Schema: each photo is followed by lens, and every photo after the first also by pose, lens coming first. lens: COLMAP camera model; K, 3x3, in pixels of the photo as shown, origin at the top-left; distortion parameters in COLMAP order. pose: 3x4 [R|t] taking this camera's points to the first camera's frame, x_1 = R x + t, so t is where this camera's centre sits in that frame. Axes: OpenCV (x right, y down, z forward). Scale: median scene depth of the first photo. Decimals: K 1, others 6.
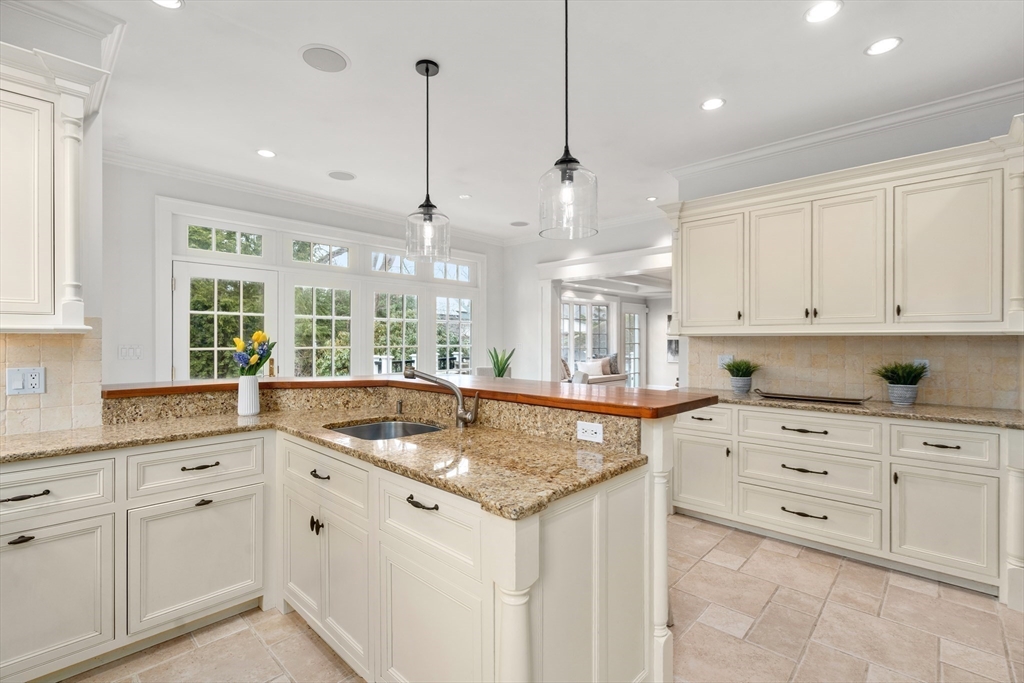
lens RADIAL K [[464.6, 0, 509.8], [0, 464.6, 339.3], [0, 0, 1]] dist [-0.000281, 0.000020]
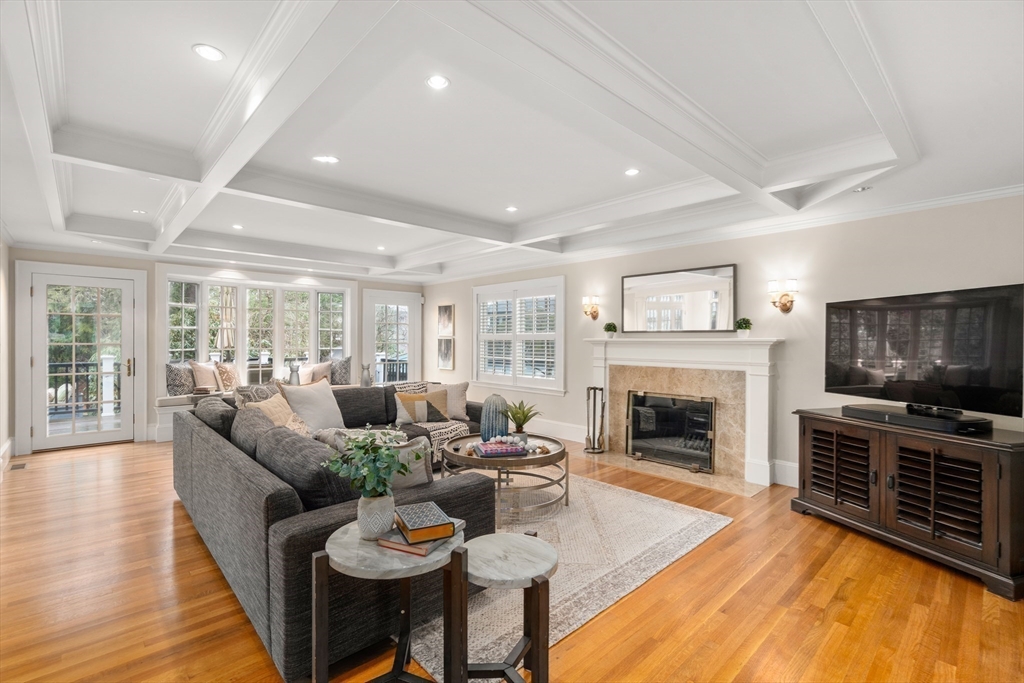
lens RADIAL K [[464.6, 0, 509.1], [0, 464.6, 340.8], [0, 0, 1]] dist [-0.000281, 0.000020]
pose [[0.998508, 0.000476, -0.054603, 1.779155], [-0.000416, 0.999999, 0.001100, 0.013846], [0.054604, -0.001076, 0.998508, 0.850862]]
